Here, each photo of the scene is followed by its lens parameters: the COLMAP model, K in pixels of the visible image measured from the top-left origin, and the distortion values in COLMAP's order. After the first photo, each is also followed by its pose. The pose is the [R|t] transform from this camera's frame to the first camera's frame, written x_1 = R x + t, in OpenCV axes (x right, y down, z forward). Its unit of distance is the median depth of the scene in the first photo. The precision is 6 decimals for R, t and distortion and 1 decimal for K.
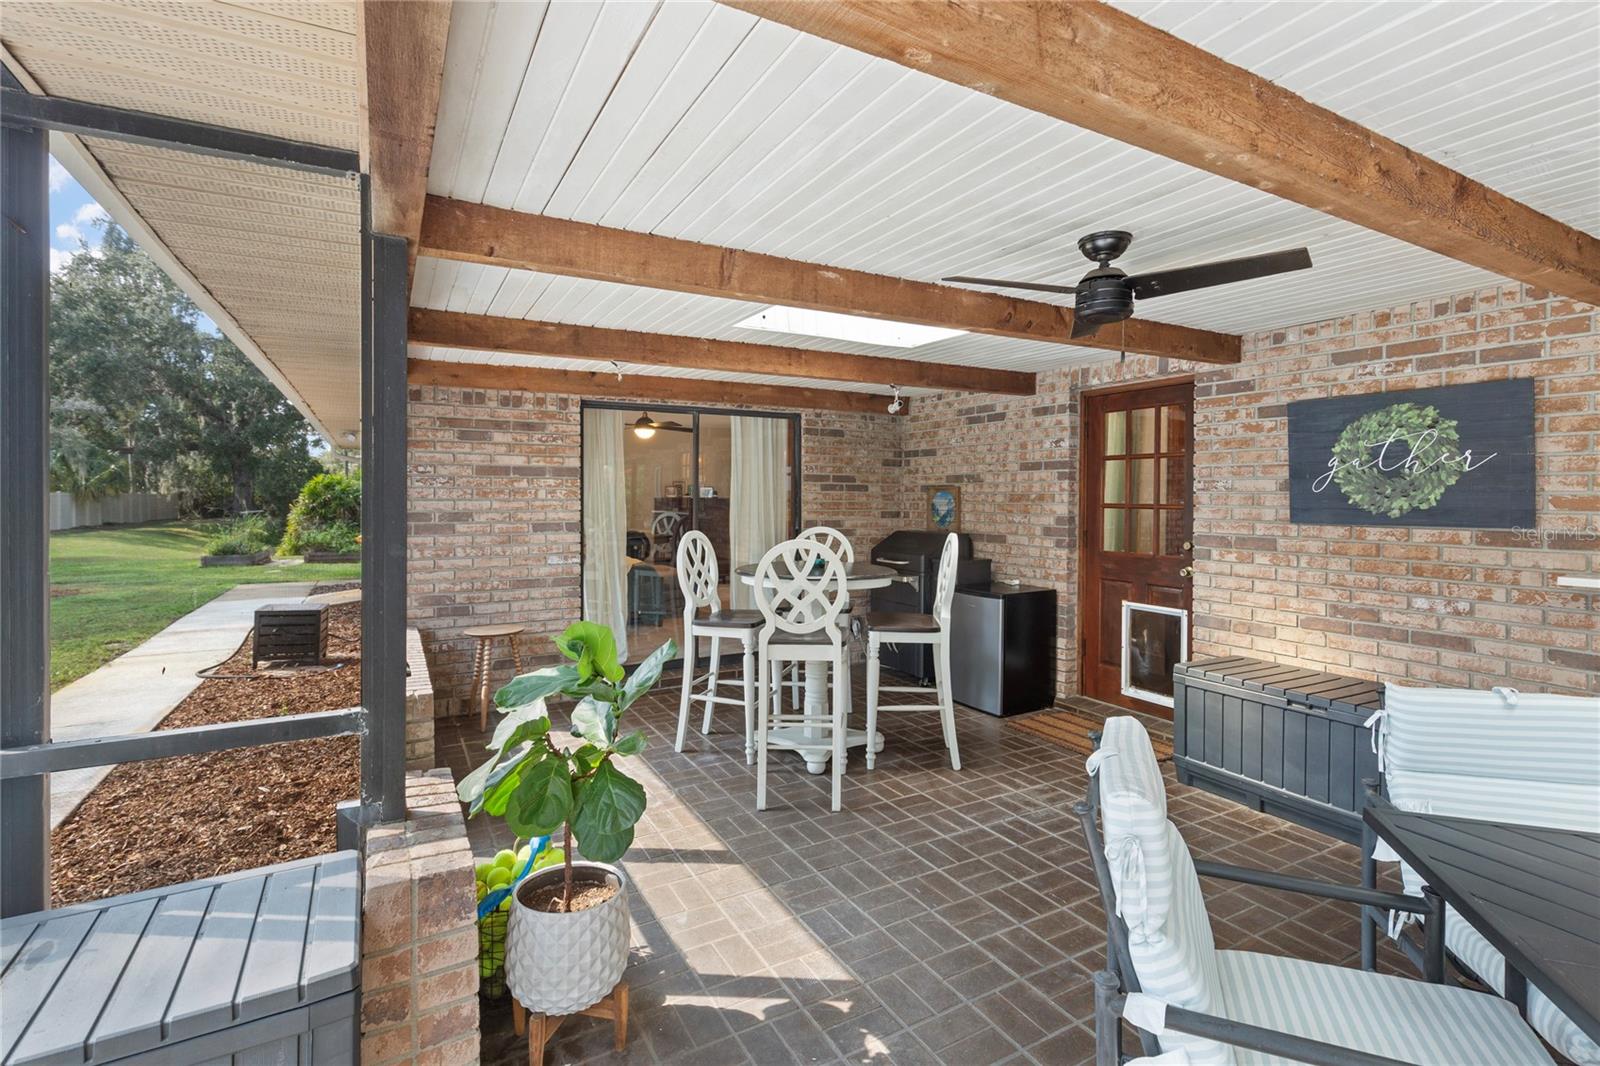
lens RADIAL K [[748.1, 0, 800.3], [0, 748.1, 493.7], [0, 0, 1]] dist [0.004091, 0.000473]
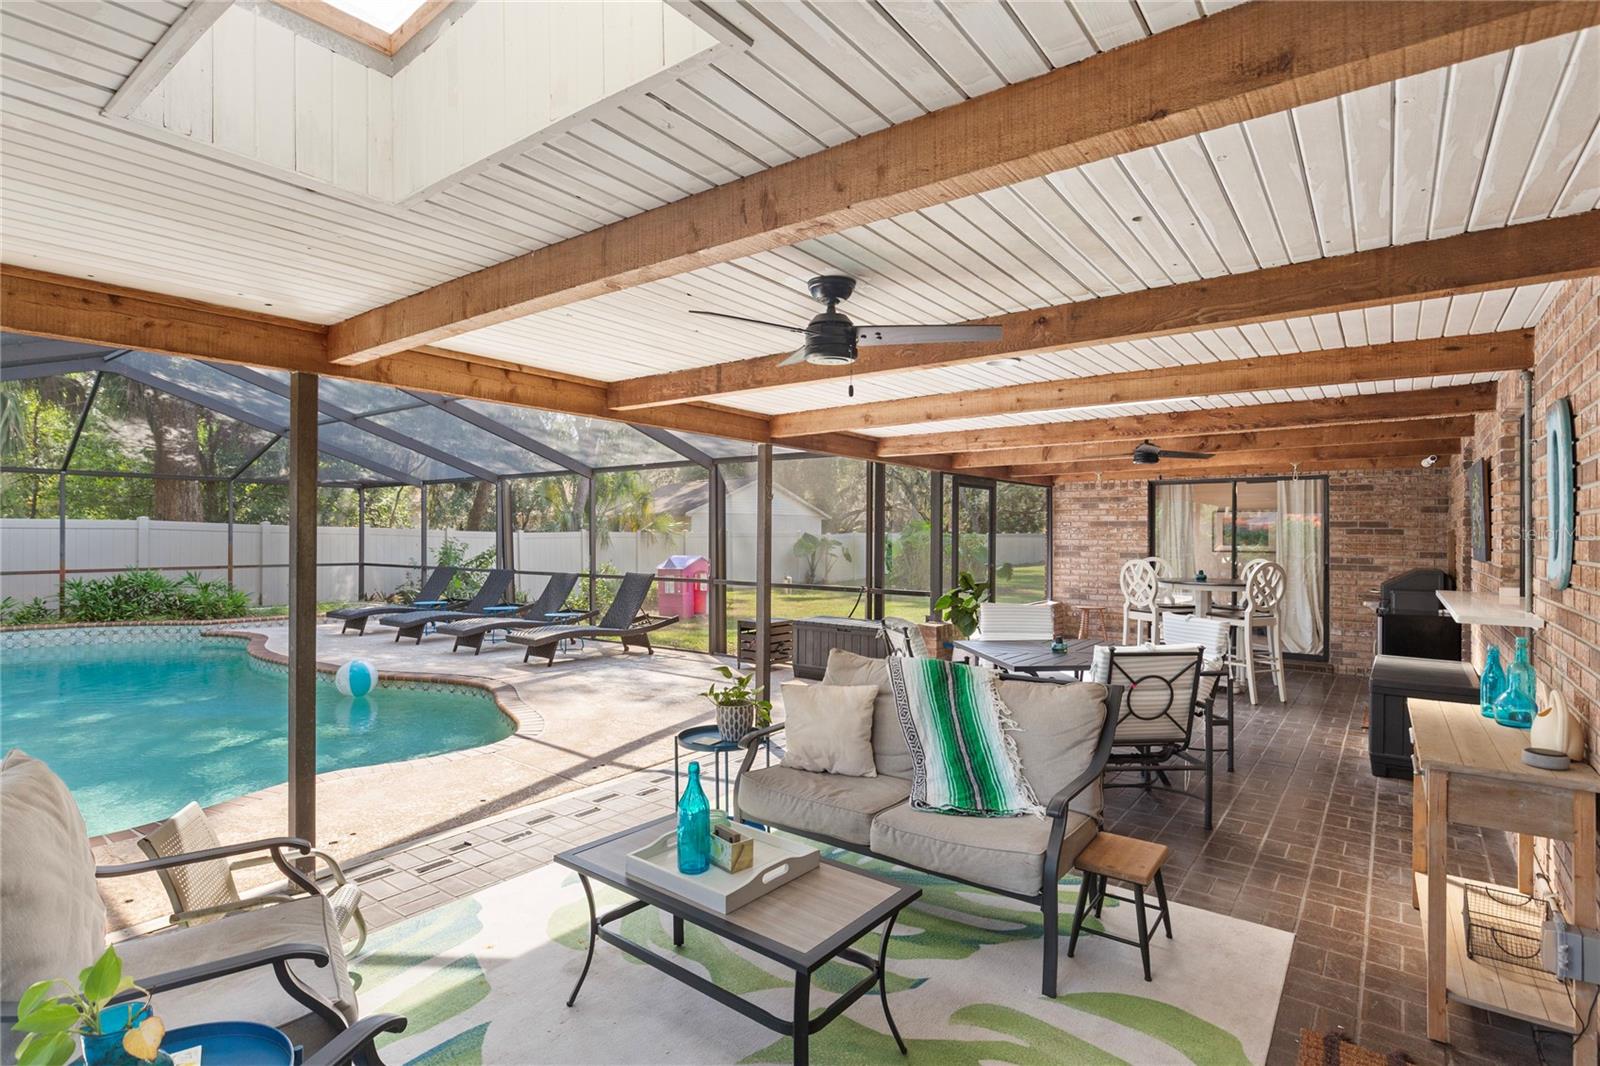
lens RADIAL K [[784.8, 0, 807.7], [0, 784.8, 529.5], [0, 0, 1]] dist [0.005051, -0.000700]
pose [[0.410658, -0.005975, -0.911770, 1.063549], [0.000369, 0.999980, -0.006387, -0.004822], [0.911789, 0.002286, 0.410652, -0.463544]]
